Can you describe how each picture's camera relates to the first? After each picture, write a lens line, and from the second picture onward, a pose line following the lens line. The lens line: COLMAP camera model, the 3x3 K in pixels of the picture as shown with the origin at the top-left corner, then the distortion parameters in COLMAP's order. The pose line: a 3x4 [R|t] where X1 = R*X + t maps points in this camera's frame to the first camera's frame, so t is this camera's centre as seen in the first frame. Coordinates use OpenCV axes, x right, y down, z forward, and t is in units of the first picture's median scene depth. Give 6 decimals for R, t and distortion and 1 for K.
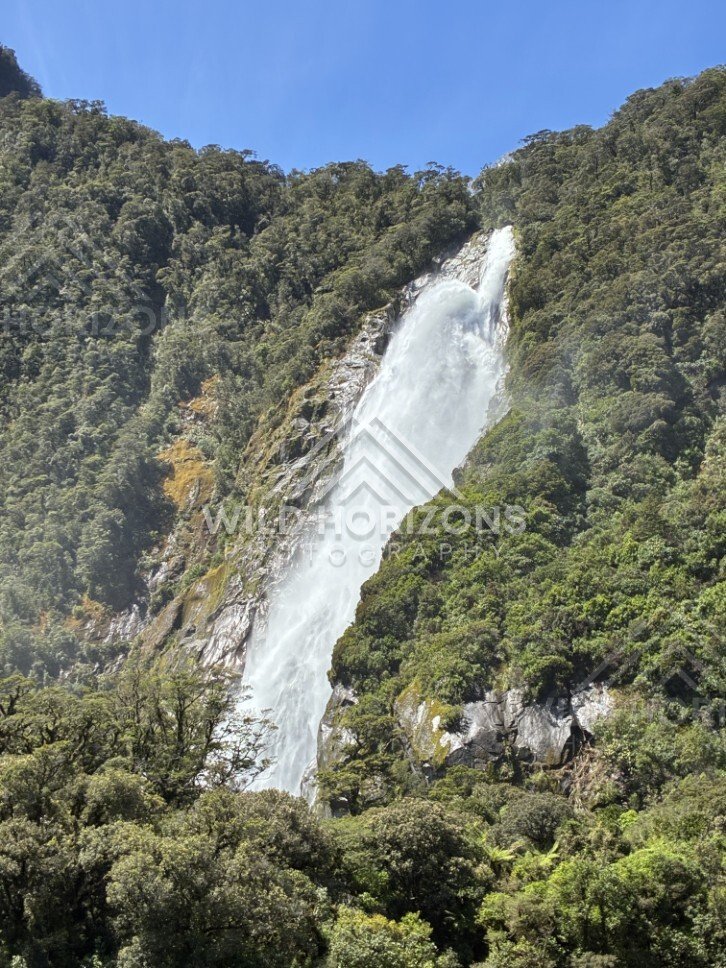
lens RADIAL K [[1435.4, 0, 363.0], [0, 1435.4, 484.0], [0, 0, 1]] dist [0.206245, -0.961890]
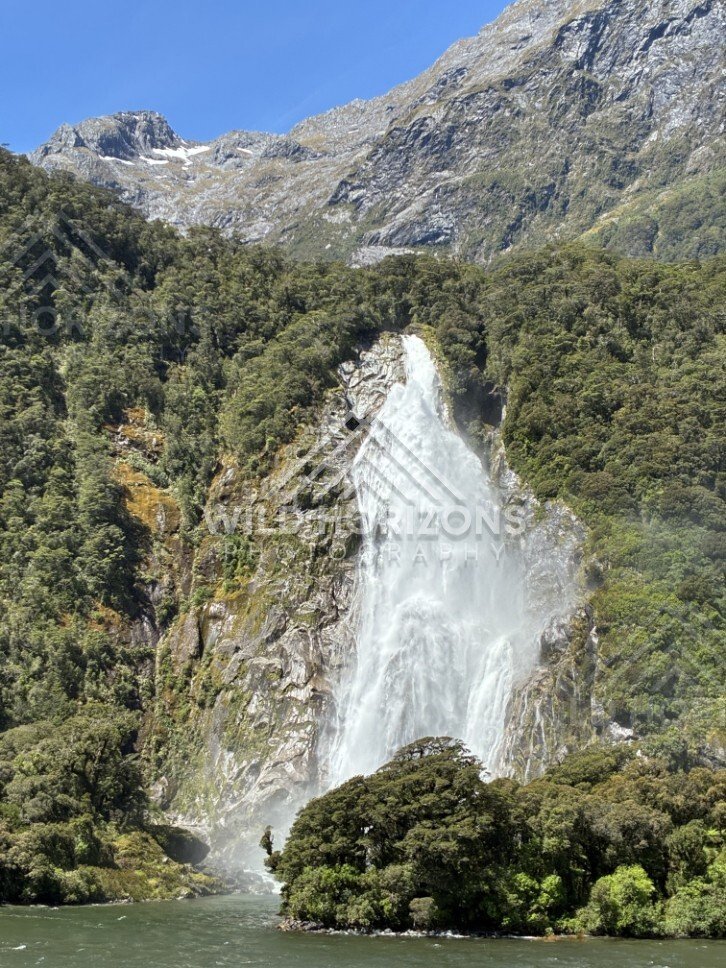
lens RADIAL K [[1435.4, 0, 363.0], [0, 1435.4, 484.0], [0, 0, 1]] dist [0.206245, -0.961890]
pose [[0.859316, 0.139489, 0.492055, -0.620922], [-0.145092, 0.989050, -0.026992, -0.013943], [-0.490432, -0.048198, 0.870145, -0.075183]]
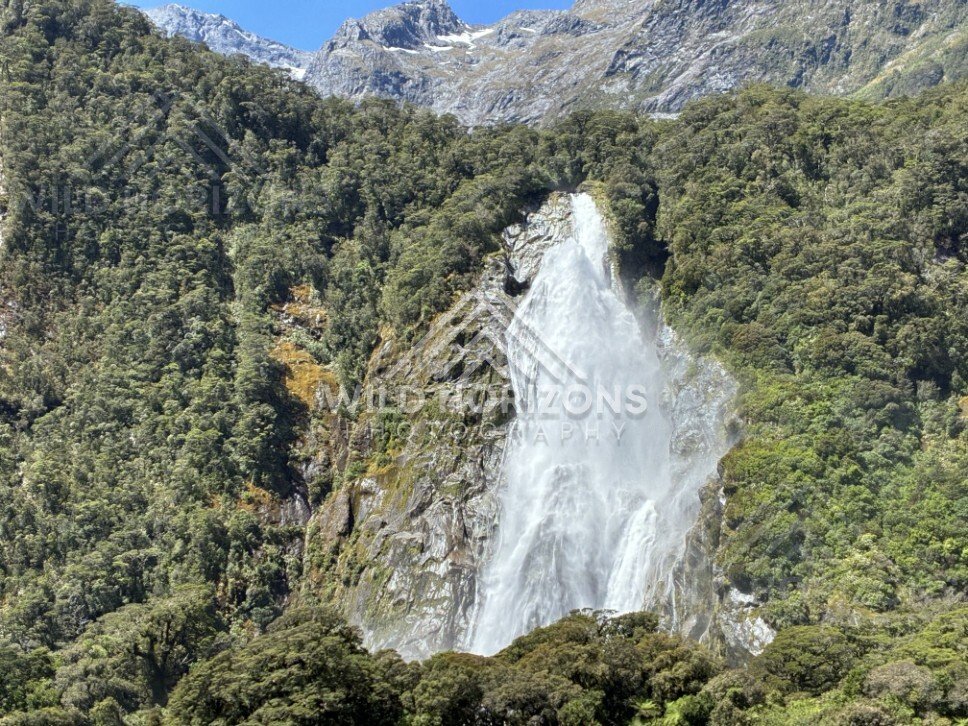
lens RADIAL K [[1438.3, 0, 470.2], [0, 1438.3, 355.5], [0, 0, 1]] dist [0.190688, -0.917163]
pose [[0.926868, 0.095960, 0.362916, -0.478569], [-0.097398, 0.995142, -0.014379, -0.021409], [-0.362532, -0.022020, 0.931711, -0.098201]]
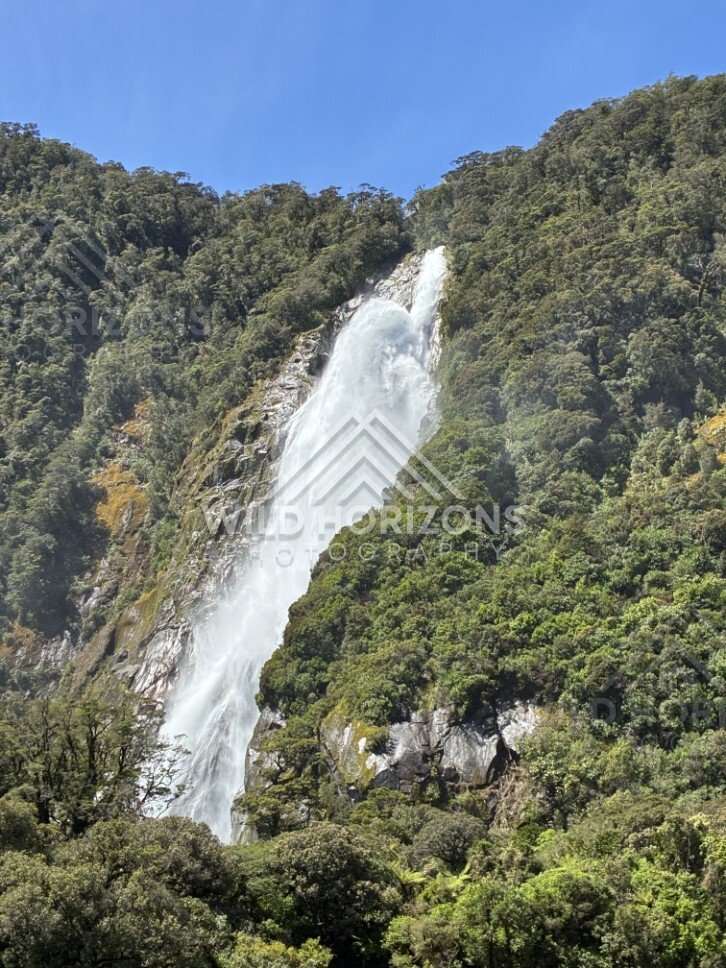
lens RADIAL K [[1435.4, 0, 363.0], [0, 1435.4, 484.0], [0, 0, 1]] dist [0.206245, -0.961890]
pose [[0.999263, -0.011665, 0.036558, 0.009664], [0.012228, 0.999809, -0.015215, 0.000944], [-0.036374, 0.015651, 0.999216, 0.003765]]
